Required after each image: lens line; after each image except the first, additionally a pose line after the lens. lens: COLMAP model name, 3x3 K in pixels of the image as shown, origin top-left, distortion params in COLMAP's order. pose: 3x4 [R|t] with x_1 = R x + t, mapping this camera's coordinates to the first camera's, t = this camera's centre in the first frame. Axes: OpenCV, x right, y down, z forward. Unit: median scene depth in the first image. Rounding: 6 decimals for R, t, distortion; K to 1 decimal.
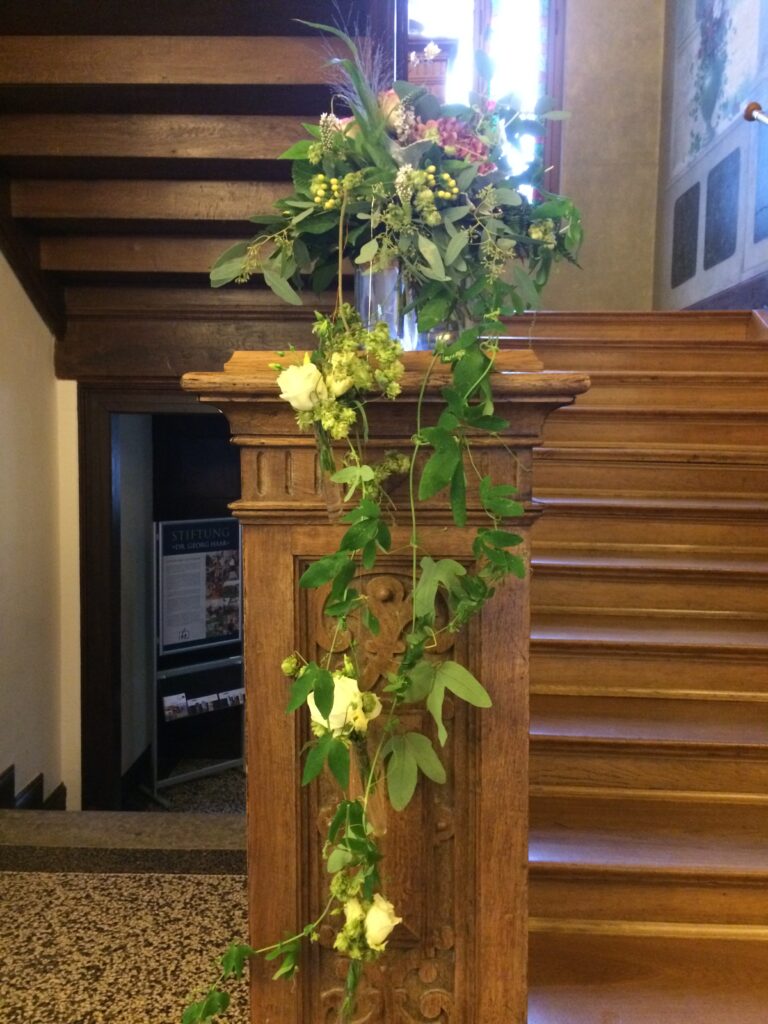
lens RADIAL K [[888.7, 0, 379.7], [0, 888.7, 516.5], [0, 0, 1]] dist [0.051799, -0.092615]
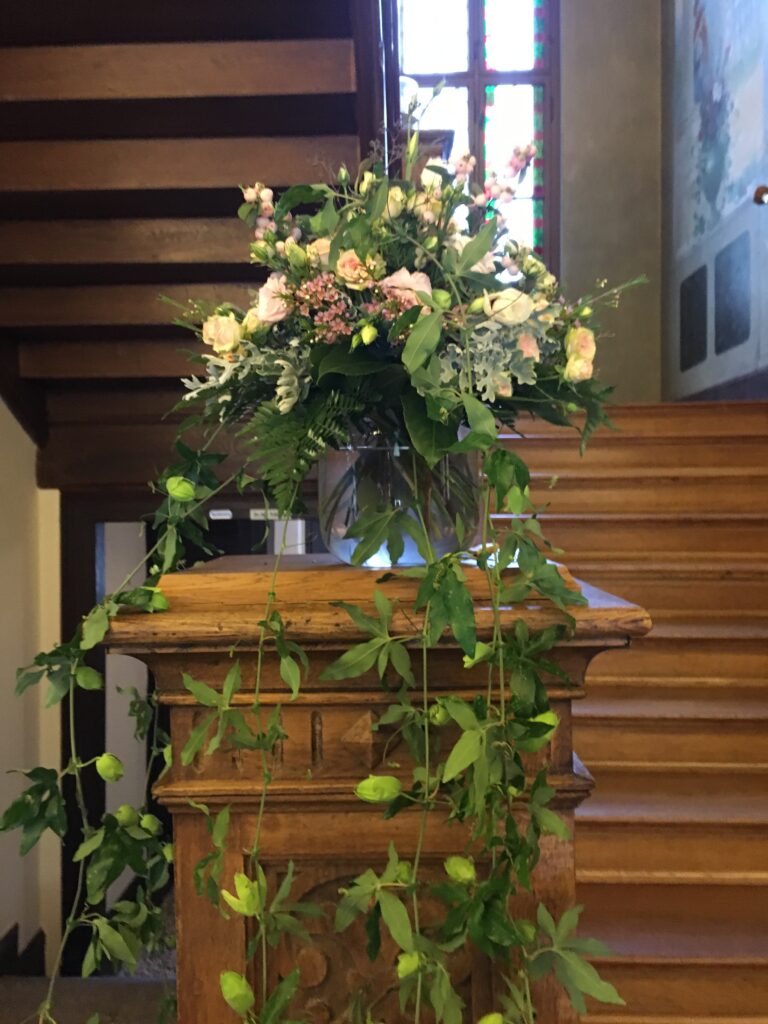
lens RADIAL K [[879.6, 0, 376.8], [0, 879.6, 512.9], [0, 0, 1]] dist [0.046960, -0.073945]
pose [[0.999689, -0.022290, -0.011182, 0.009394], [0.021358, 0.996767, -0.077457, -0.066689], [0.012873, 0.077194, 0.996933, 0.101306]]
